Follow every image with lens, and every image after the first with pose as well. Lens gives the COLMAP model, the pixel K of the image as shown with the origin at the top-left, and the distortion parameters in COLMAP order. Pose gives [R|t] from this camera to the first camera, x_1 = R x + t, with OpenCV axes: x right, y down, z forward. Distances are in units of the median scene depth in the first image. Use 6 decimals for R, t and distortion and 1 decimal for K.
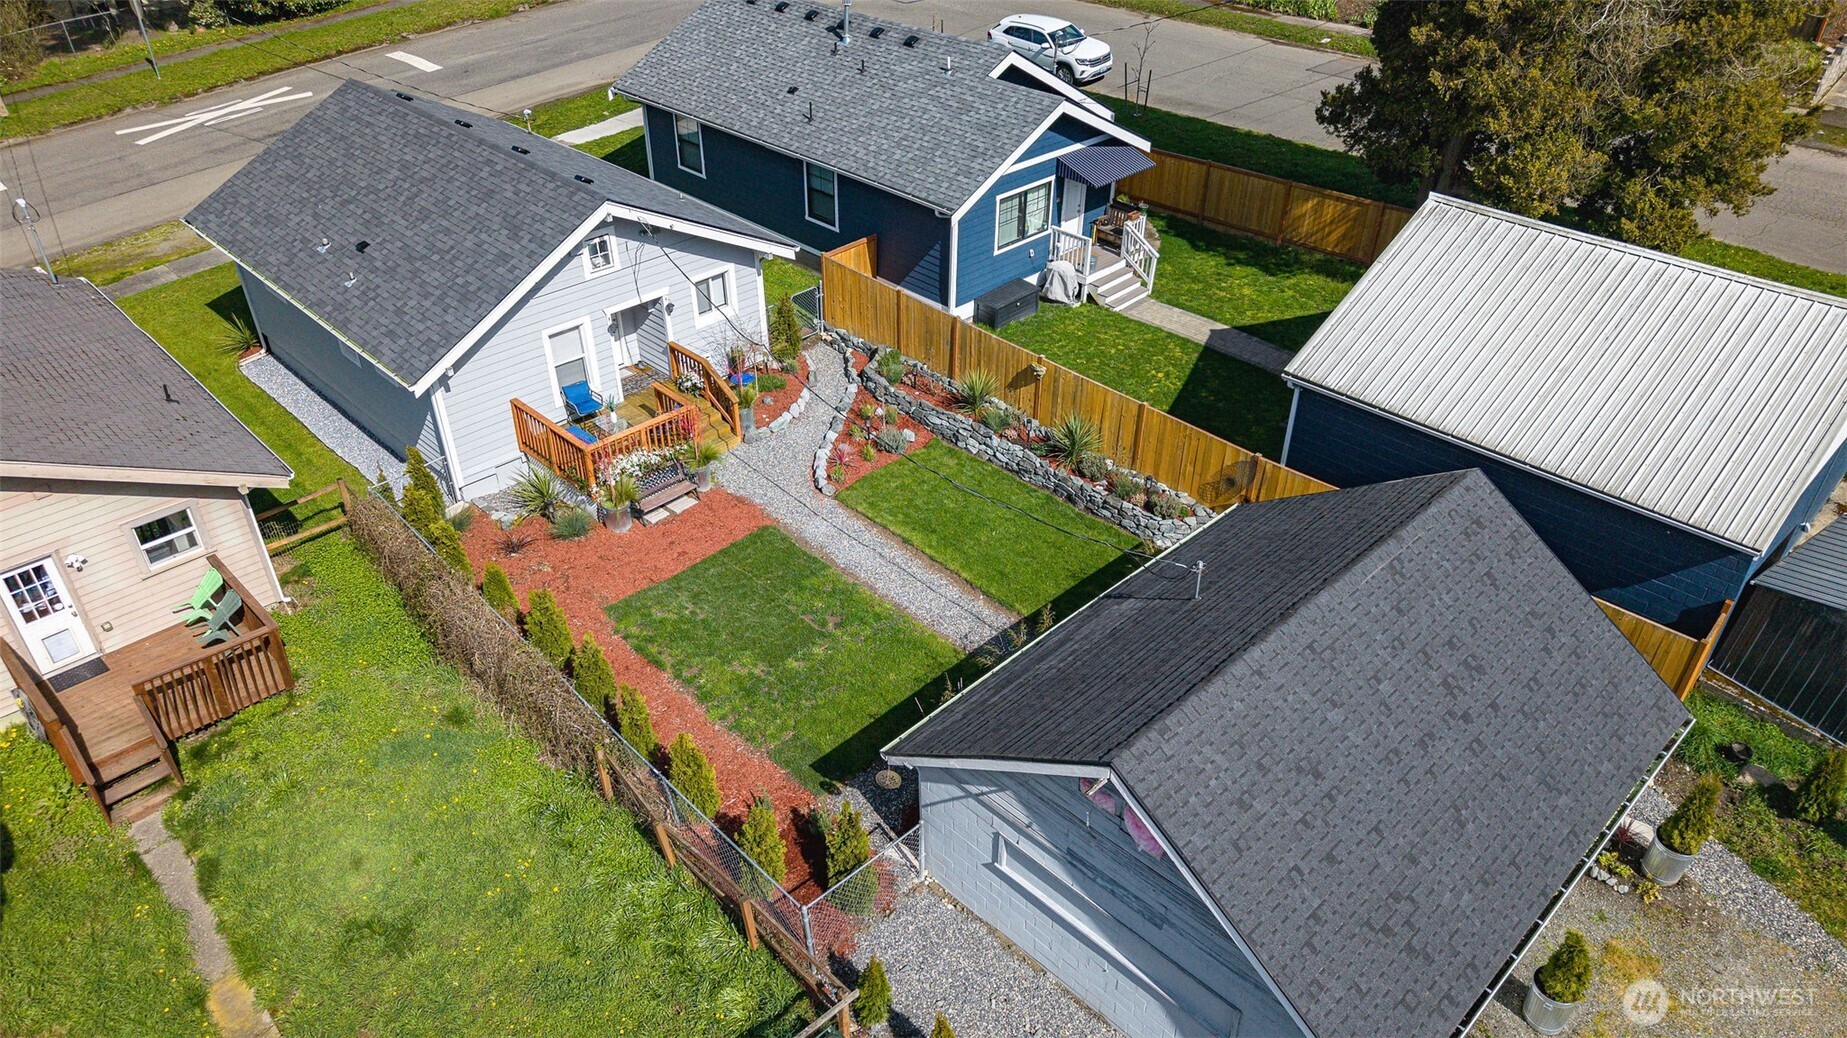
lens RADIAL K [[1220.5, 0, 923.5], [0, 1220.5, 519.0], [0, 0, 1]] dist [0.056254, -0.061032]
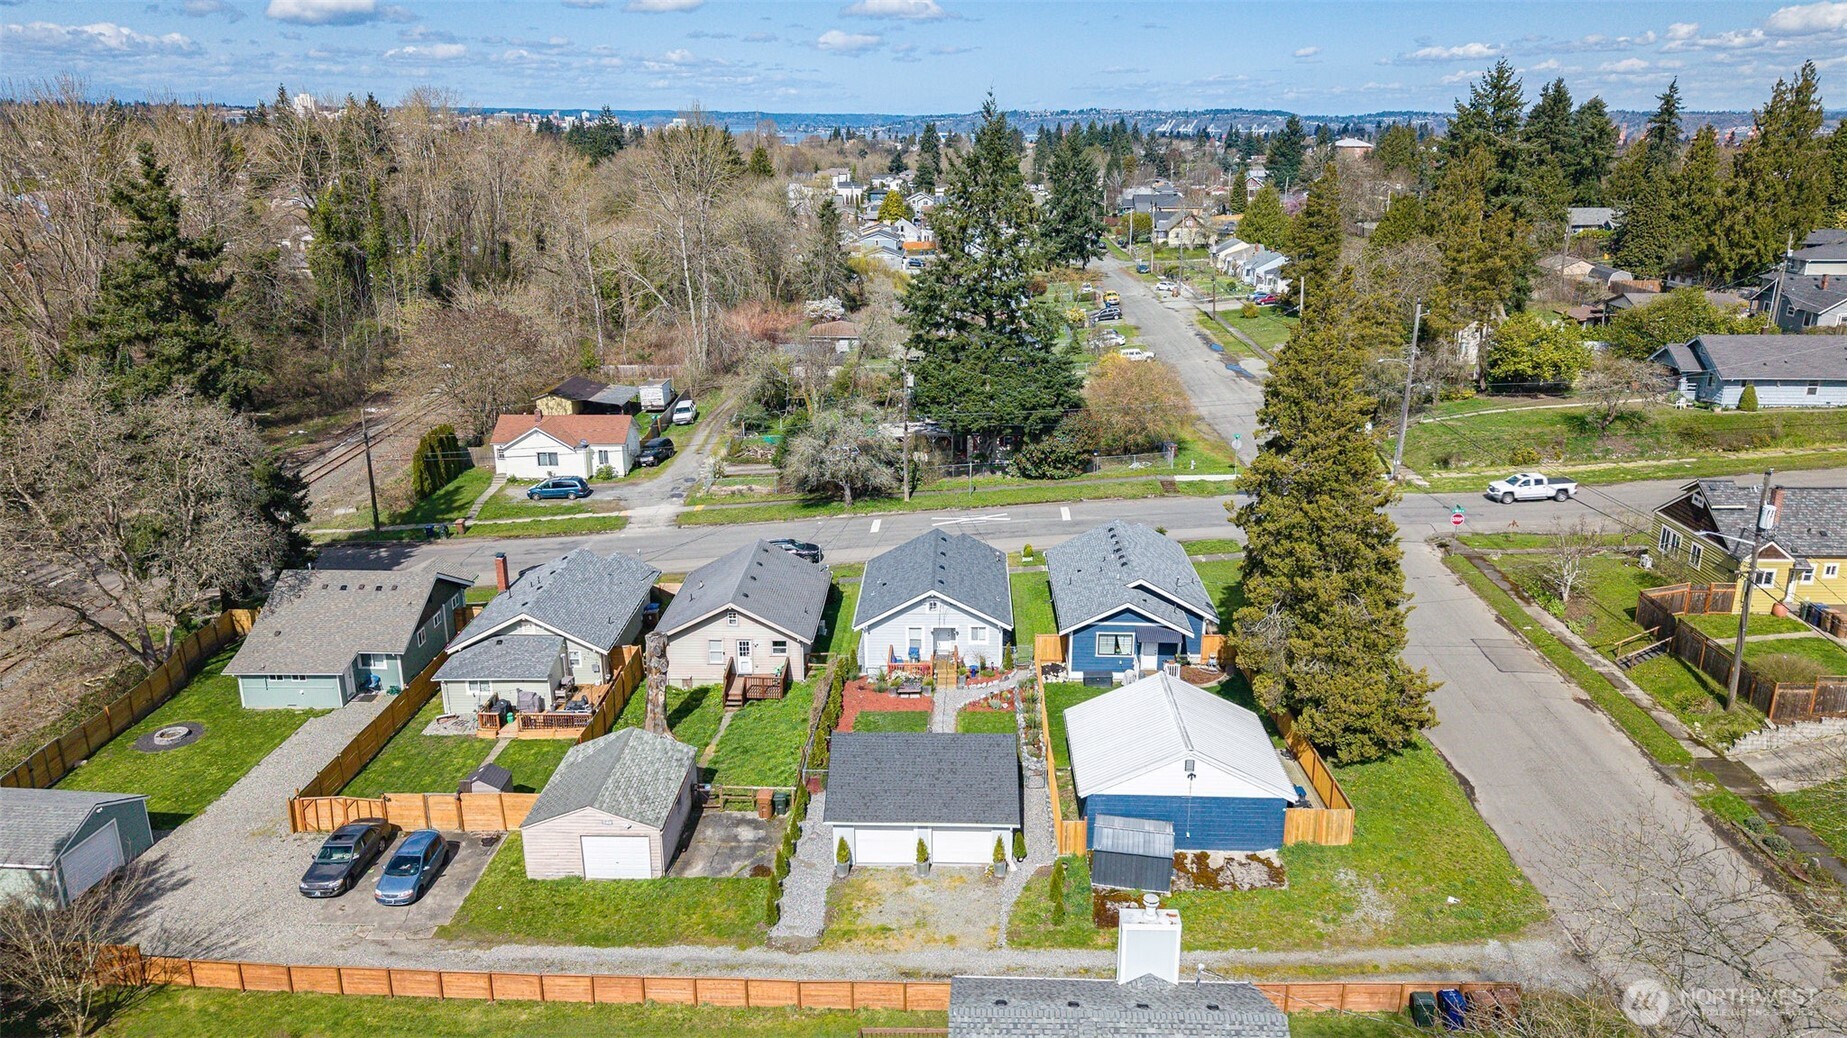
lens RADIAL K [[1221.3, 0, 954.8], [0, 1221.3, 519.0], [0, 0, 1]] dist [0.148858, -0.000092]
pose [[0.703501, 0.212207, -0.678273, 1.605637], [-0.406669, 0.902891, -0.139313, -0.023735], [0.582843, 0.373839, 0.721483, -1.063292]]
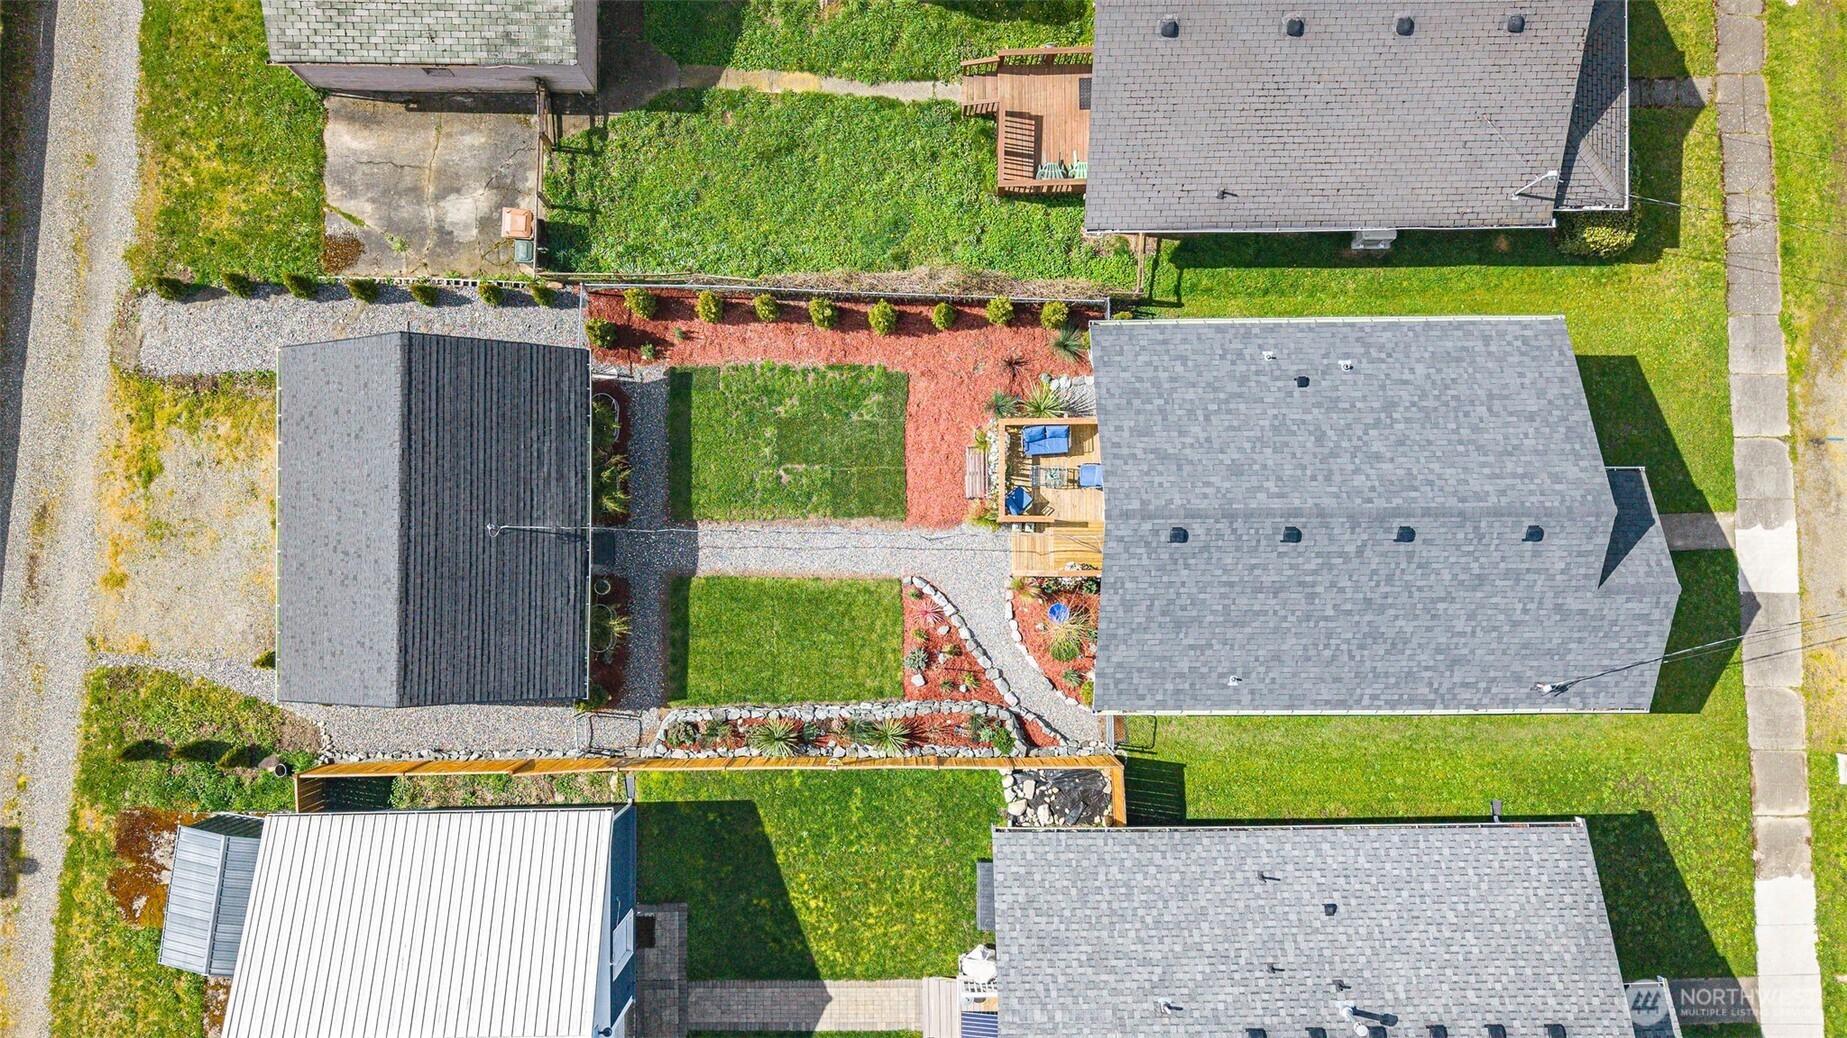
lens RADIAL K [[1220.5, 0, 923.5], [0, 1220.5, 519.0], [0, 0, 1]] dist [0.056254, -0.061032]
pose [[-0.701932, 0.712240, -0.002313, -0.129512], [-0.432560, -0.423715, 0.795837, -0.990703], [0.565847, 0.559624, 0.605506, 0.207102]]
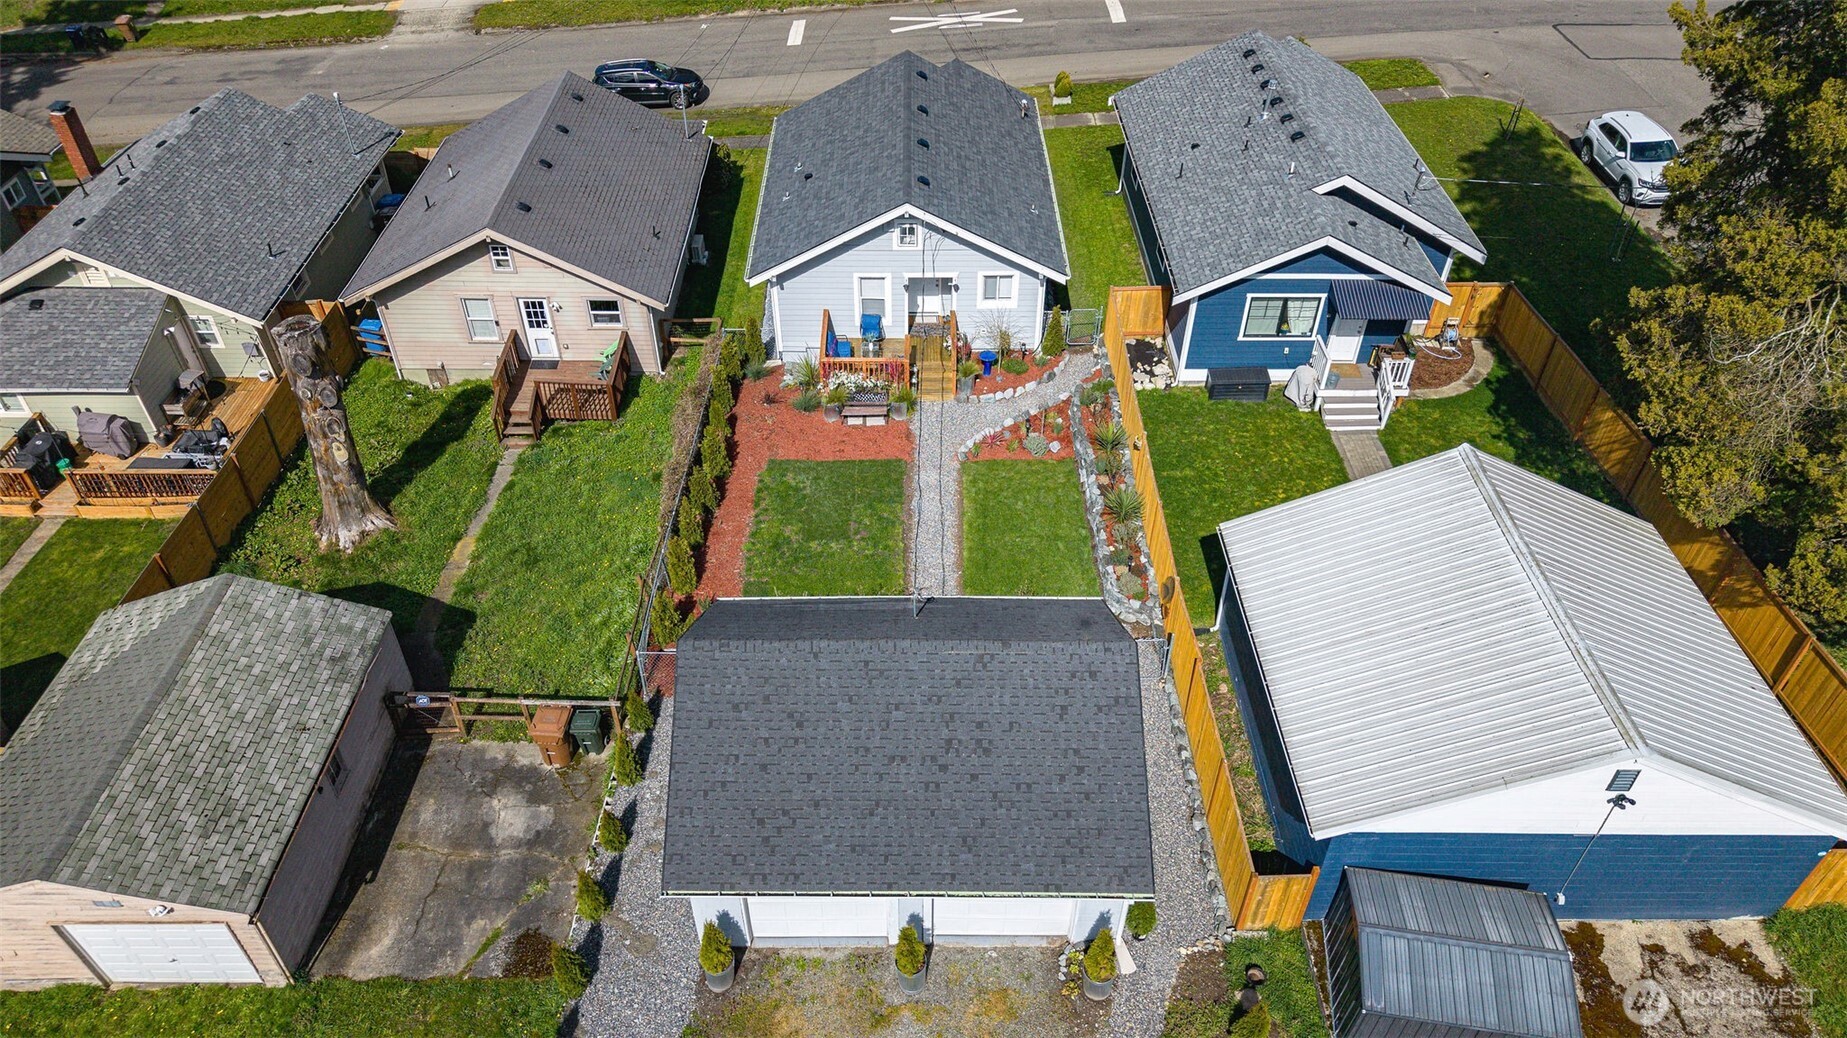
lens RADIAL K [[1209.8, 0, 923.5], [0, 1209.8, 519.0], [0, 0, 1]] dist [0.088447, -0.094913]
pose [[0.715984, 0.454301, -0.530072, 0.612082], [-0.402278, 0.889040, 0.218588, -0.230990], [0.570560, 0.056731, 0.819294, -0.104046]]
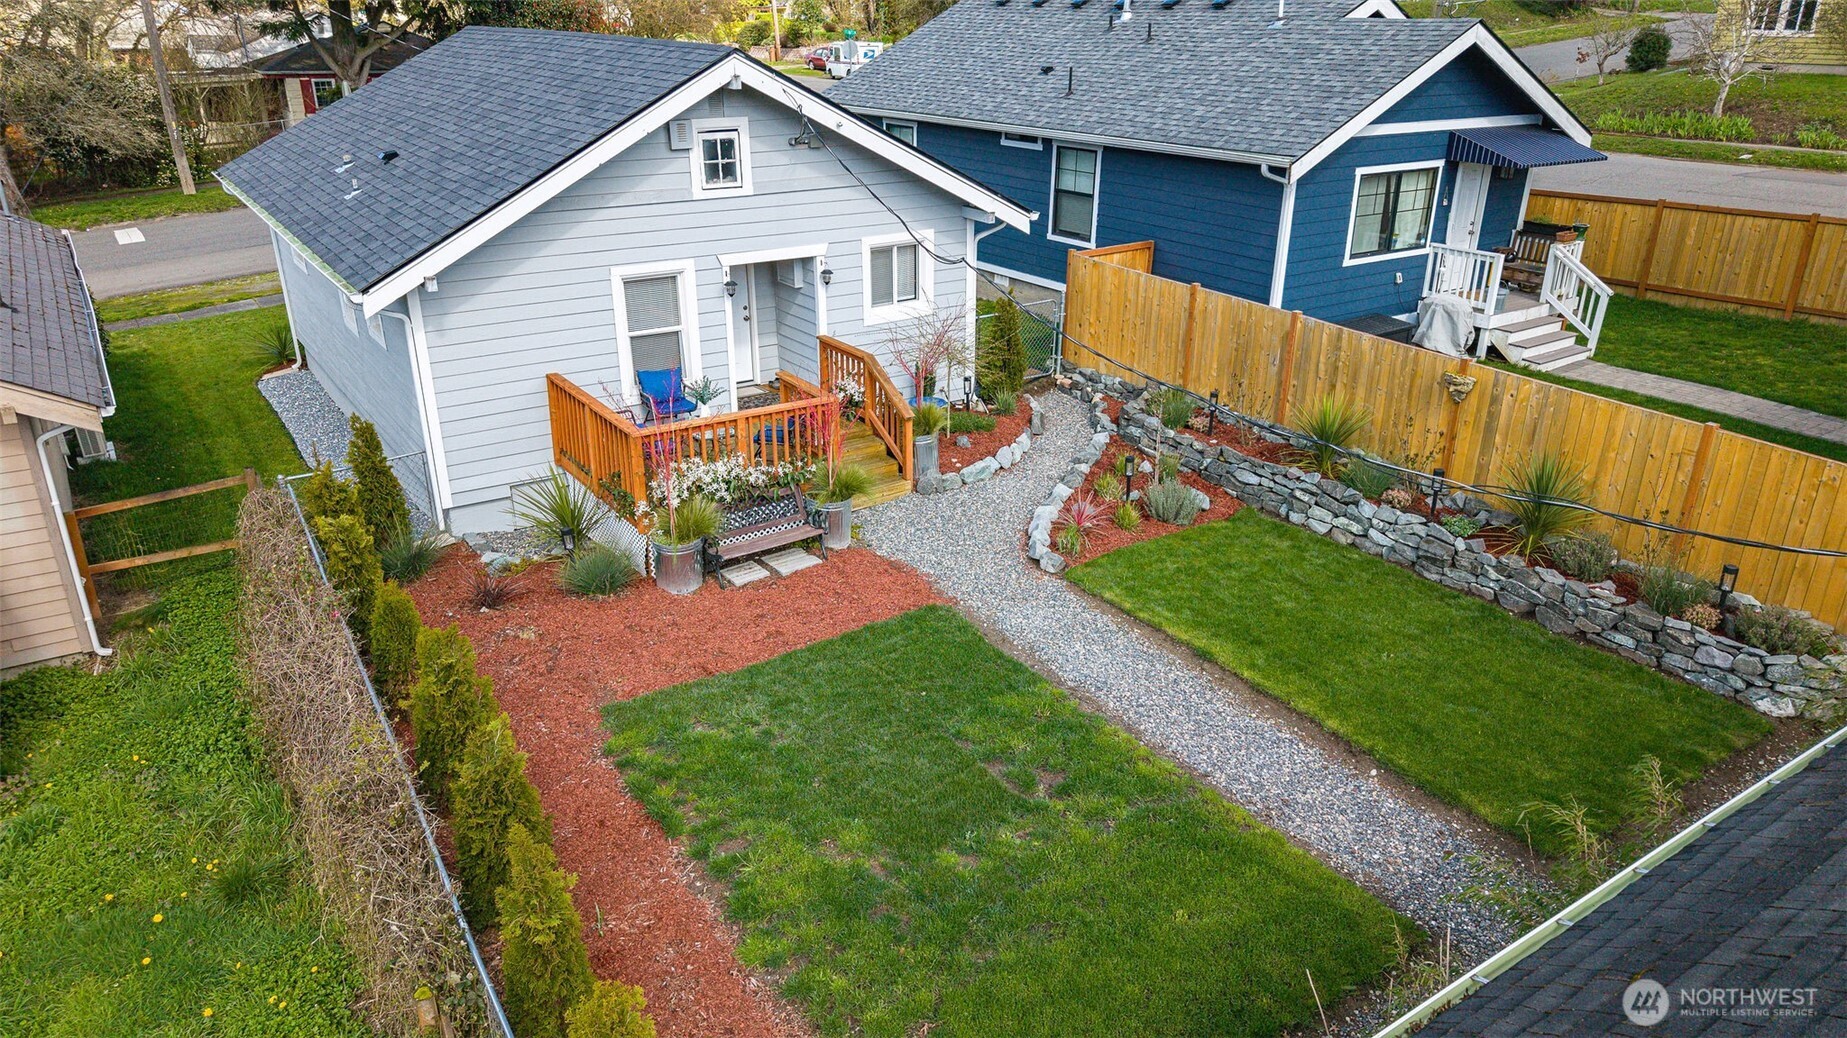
lens RADIAL K [[1220.5, 0, 923.5], [0, 1220.5, 519.0], [0, 0, 1]] dist [0.056254, -0.061032]
pose [[0.981821, 0.076649, -0.173646, -0.039809], [-0.111194, 0.973689, -0.198909, 0.071529], [0.153831, 0.214601, 0.964511, 0.440773]]
